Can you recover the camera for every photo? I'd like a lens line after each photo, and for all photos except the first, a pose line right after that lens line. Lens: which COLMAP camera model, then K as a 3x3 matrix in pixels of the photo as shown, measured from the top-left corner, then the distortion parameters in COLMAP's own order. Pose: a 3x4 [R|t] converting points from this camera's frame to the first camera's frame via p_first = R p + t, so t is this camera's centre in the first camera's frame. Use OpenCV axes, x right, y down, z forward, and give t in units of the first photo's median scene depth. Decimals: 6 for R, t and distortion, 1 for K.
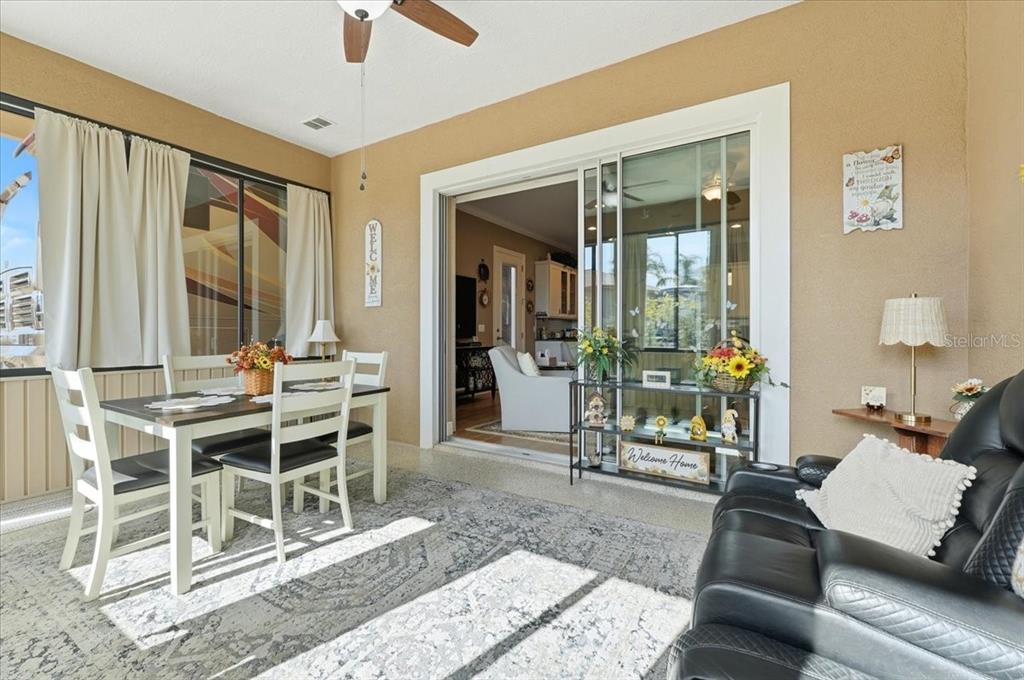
lens RADIAL K [[437.8, 0, 511.5], [0, 437.8, 336.3], [0, 0, 1]] dist [-0.002486, 0.000591]
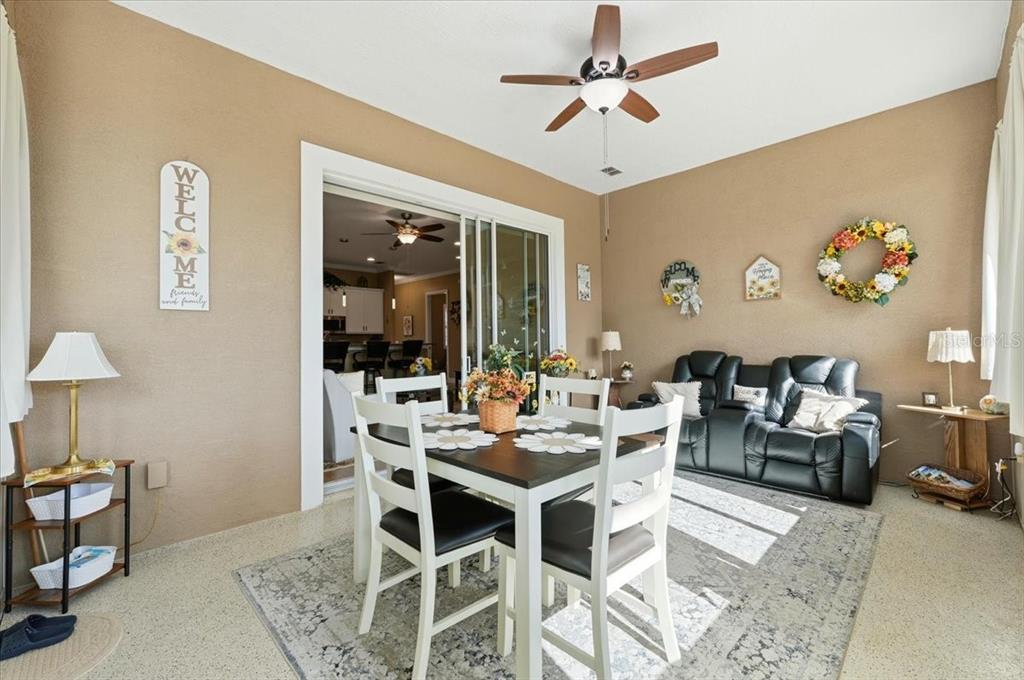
lens RADIAL K [[437.8, 0, 511.6], [0, 437.8, 336.2], [0, 0, 1]] dist [-0.002486, 0.000591]
pose [[0.228794, 0.008829, 0.973435, -1.067783], [0.021021, 0.999681, -0.014008, -0.023624], [-0.973248, 0.023667, 0.228536, 0.625040]]
